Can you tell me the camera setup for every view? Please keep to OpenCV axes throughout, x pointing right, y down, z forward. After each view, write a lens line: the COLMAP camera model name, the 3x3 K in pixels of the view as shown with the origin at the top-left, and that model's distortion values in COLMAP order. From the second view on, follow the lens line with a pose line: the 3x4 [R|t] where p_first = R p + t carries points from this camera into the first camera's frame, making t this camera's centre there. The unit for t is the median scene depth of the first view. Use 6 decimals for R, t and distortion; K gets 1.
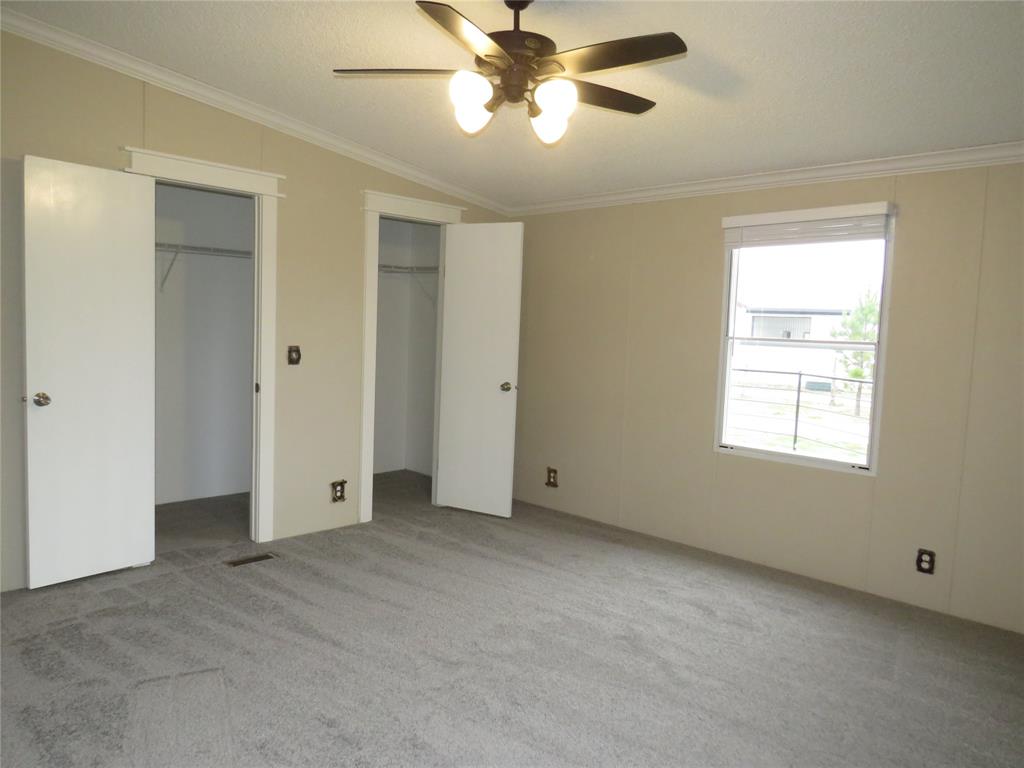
lens RADIAL K [[723.1, 0, 511.2], [0, 723.1, 379.6], [0, 0, 1]] dist [-0.031720, 0.004494]
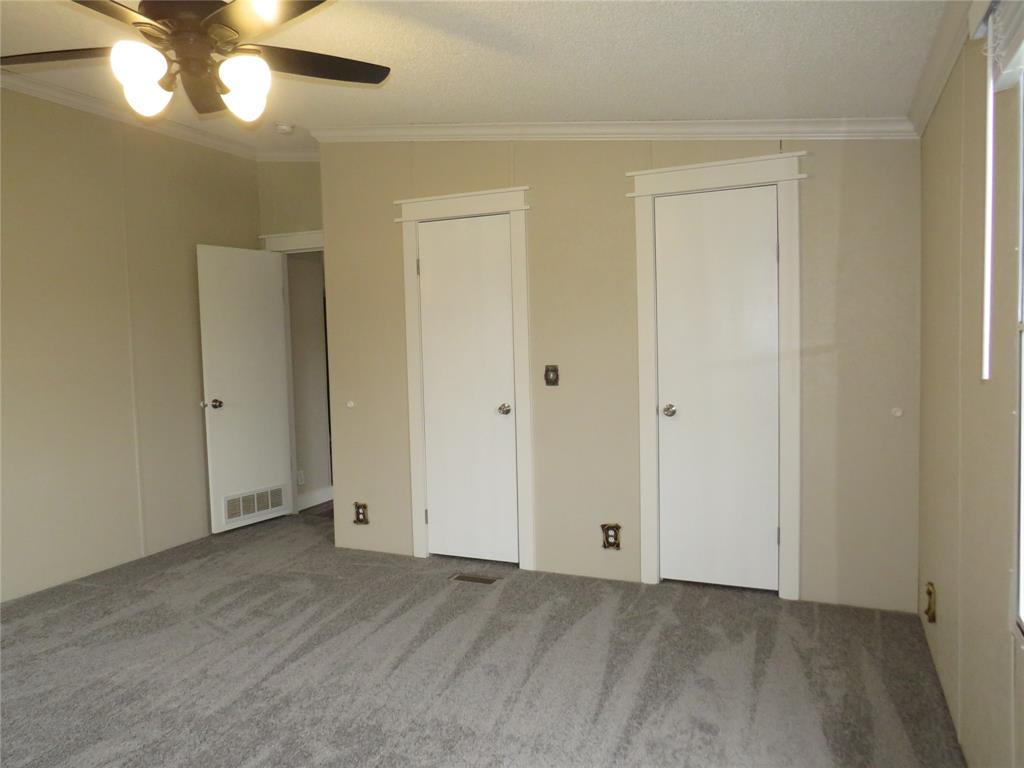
lens RADIAL K [[723.1, 0, 510.8], [0, 723.1, 383.7], [0, 0, 1]] dist [-0.031720, 0.004494]
pose [[0.346463, 0.005360, -0.938048, 0.548693], [-0.034284, 0.999388, -0.006952, -0.014956], [0.937437, 0.034568, 0.346435, 0.634507]]
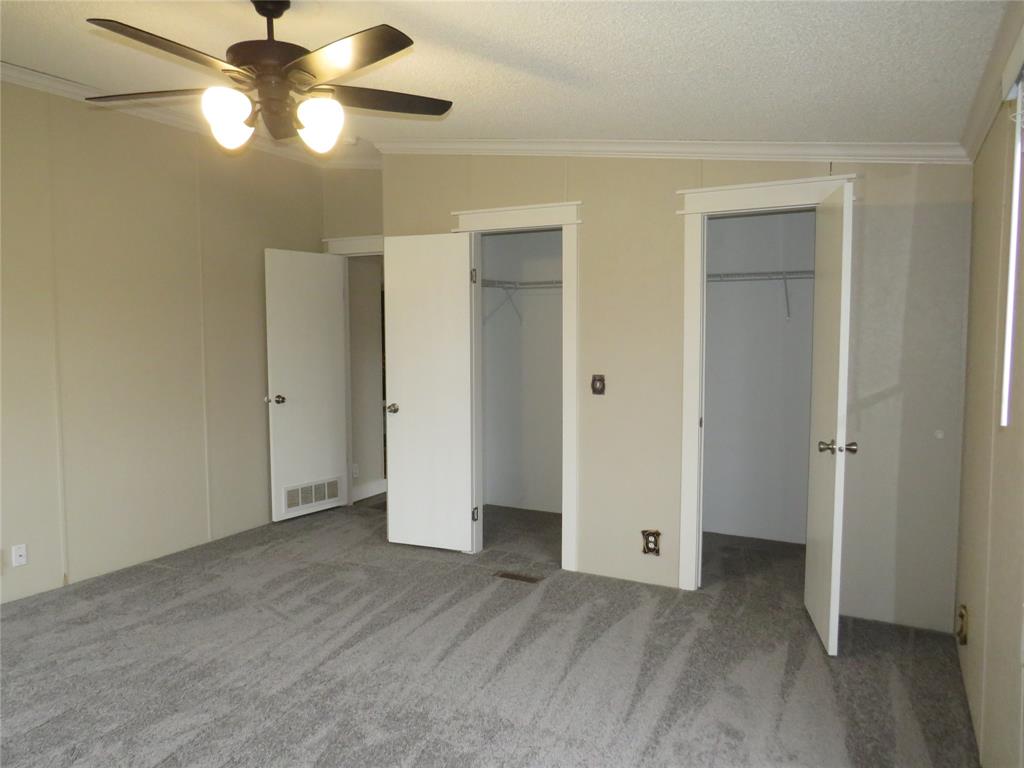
lens RADIAL K [[723.1, 0, 510.7], [0, 723.1, 384.6], [0, 0, 1]] dist [-0.031720, 0.004494]
pose [[0.280378, 0.028496, -0.959467, 0.584306], [-0.063116, 0.997943, 0.011195, -0.037380], [0.957812, 0.057419, 0.281600, 0.623150]]
